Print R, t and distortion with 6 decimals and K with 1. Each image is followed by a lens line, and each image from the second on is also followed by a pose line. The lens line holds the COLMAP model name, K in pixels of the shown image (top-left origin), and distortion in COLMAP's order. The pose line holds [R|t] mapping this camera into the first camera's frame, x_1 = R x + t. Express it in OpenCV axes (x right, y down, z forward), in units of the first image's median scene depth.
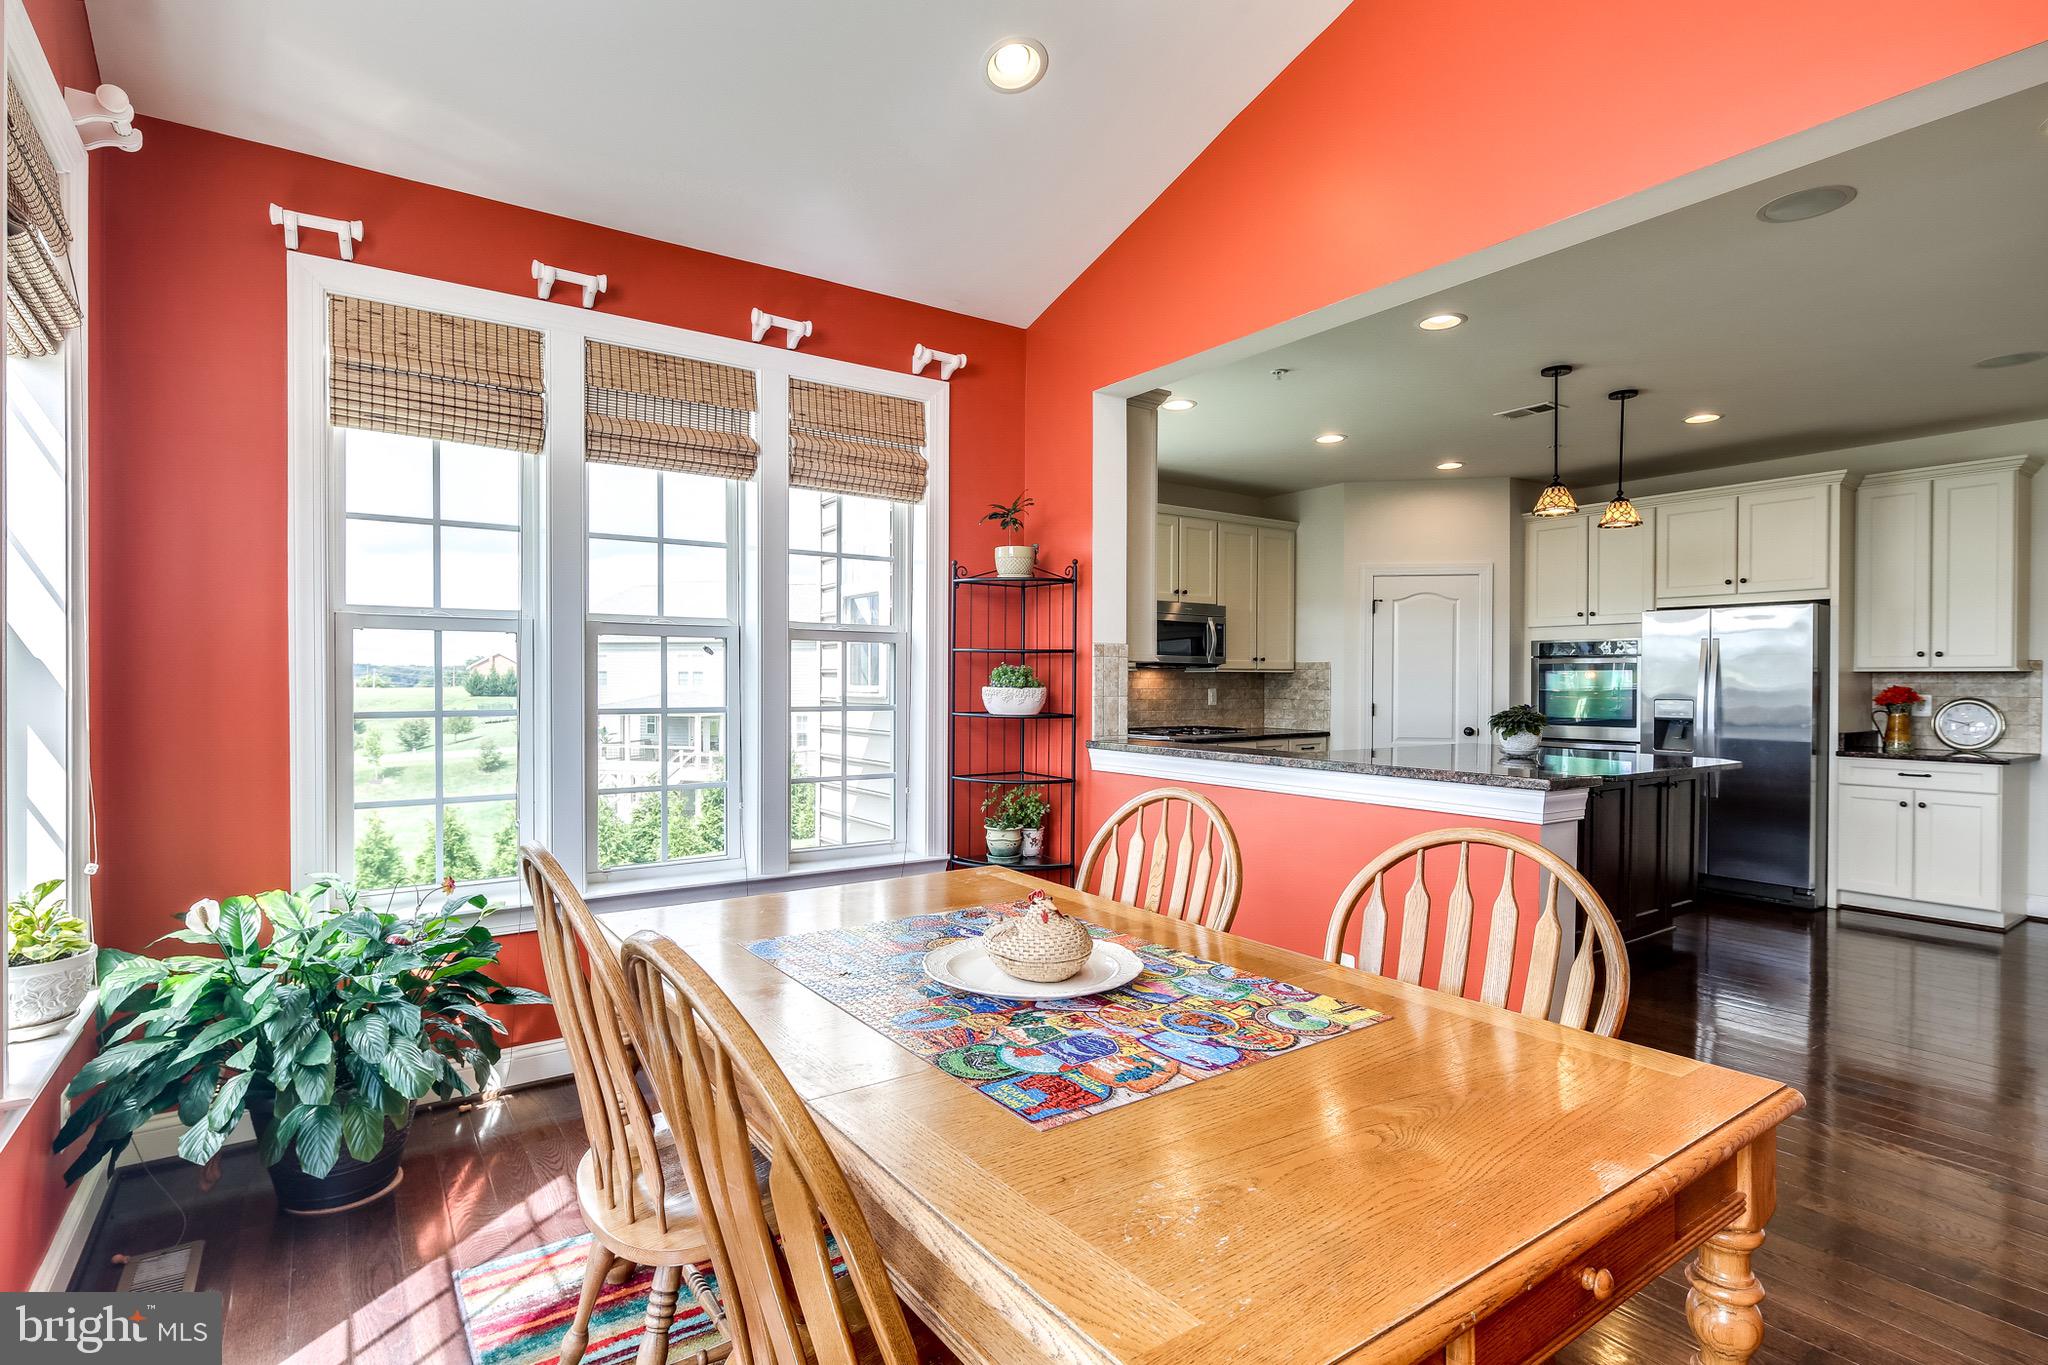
lens RADIAL K [[1003.4, 0, 1022.5], [0, 1003.4, 678.6], [0, 0, 1]] dist [0.004201, -0.002880]
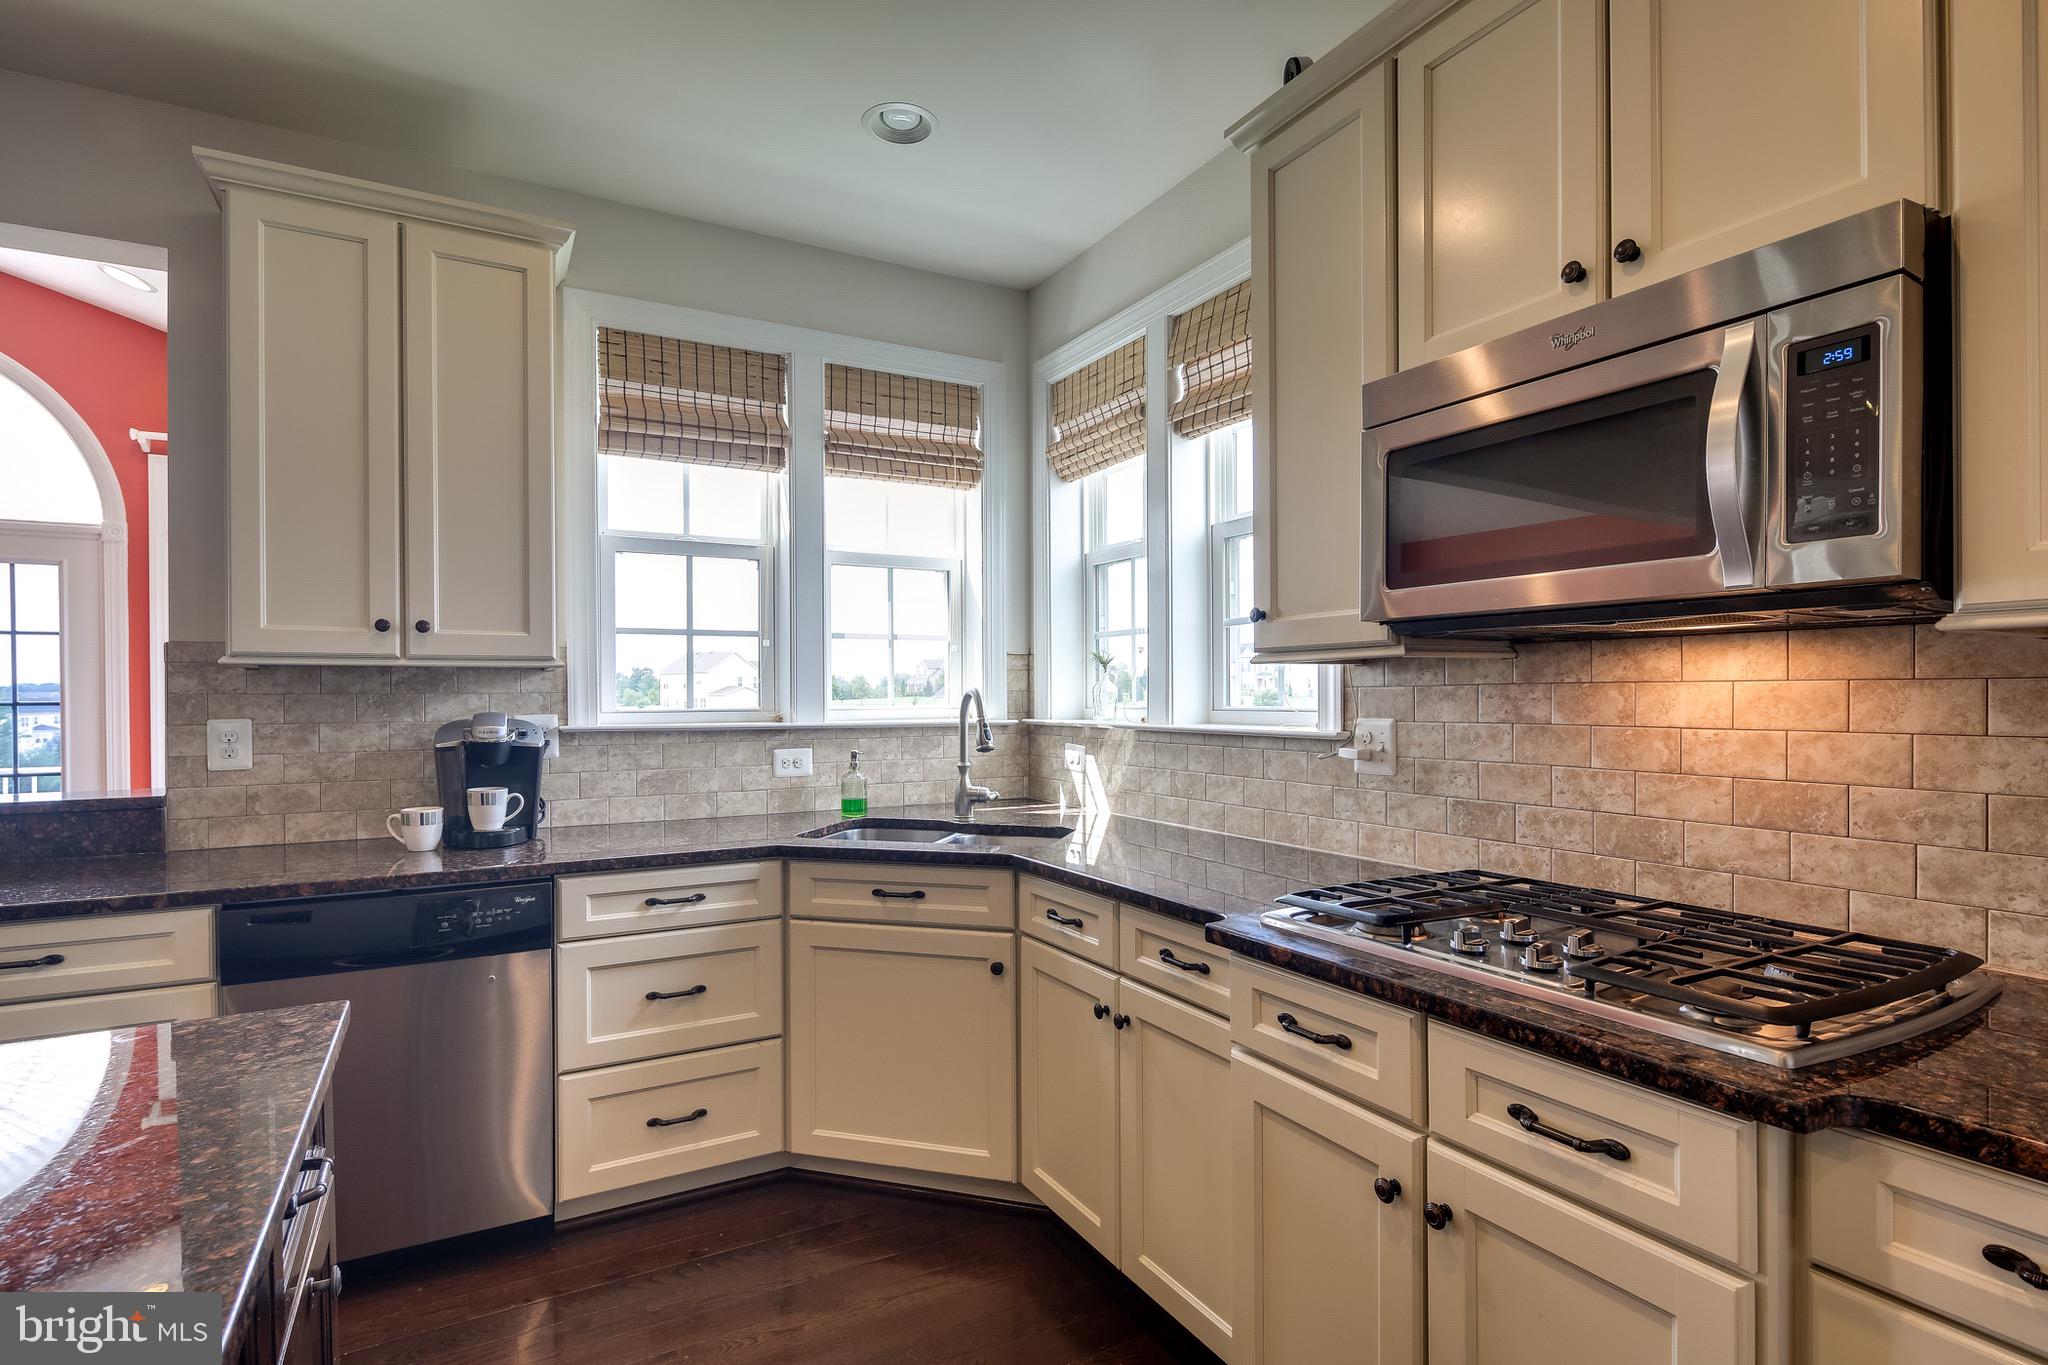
lens RADIAL K [[1003.4, 0, 1026.5], [0, 1003.4, 701.4], [0, 0, 1]] dist [0.004201, -0.002880]
pose [[-0.102763, -0.002454, -0.994703, 0.685332], [0.004272, 0.999987, -0.002908, 0.008062], [0.994697, -0.004548, -0.102751, 1.633691]]
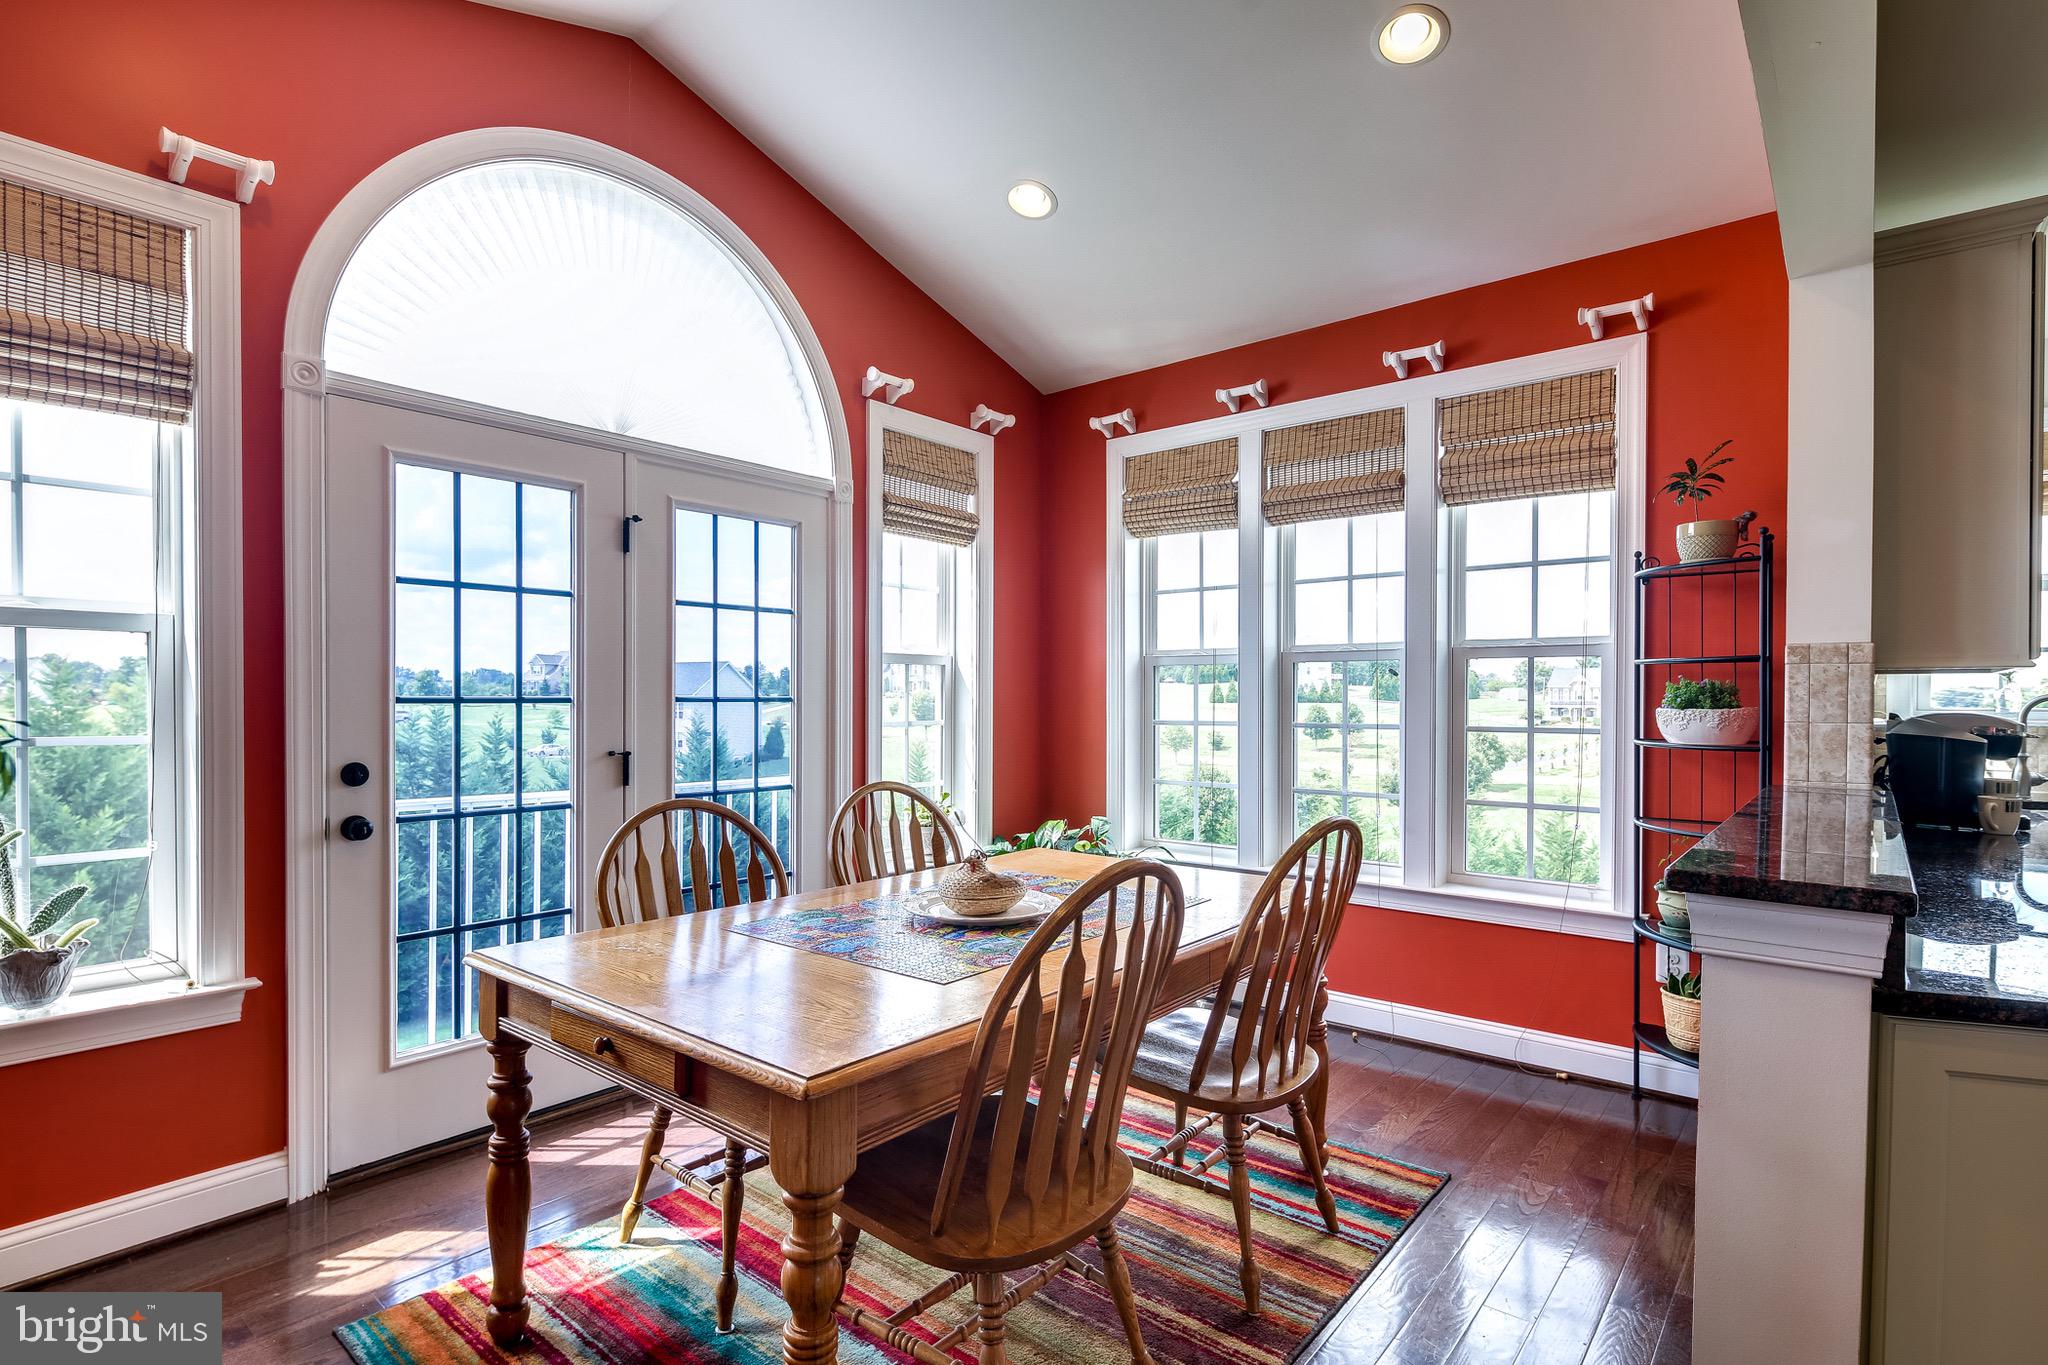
lens RADIAL K [[1003.4, 0, 1023.4], [0, 1003.4, 702.5], [0, 0, 1]] dist [0.004201, -0.002880]
pose [[0.261876, -0.001748, -0.965100, 0.596849], [-0.001791, 0.999996, -0.002297, 0.007375], [0.965100, 0.002330, 0.261872, 0.313481]]
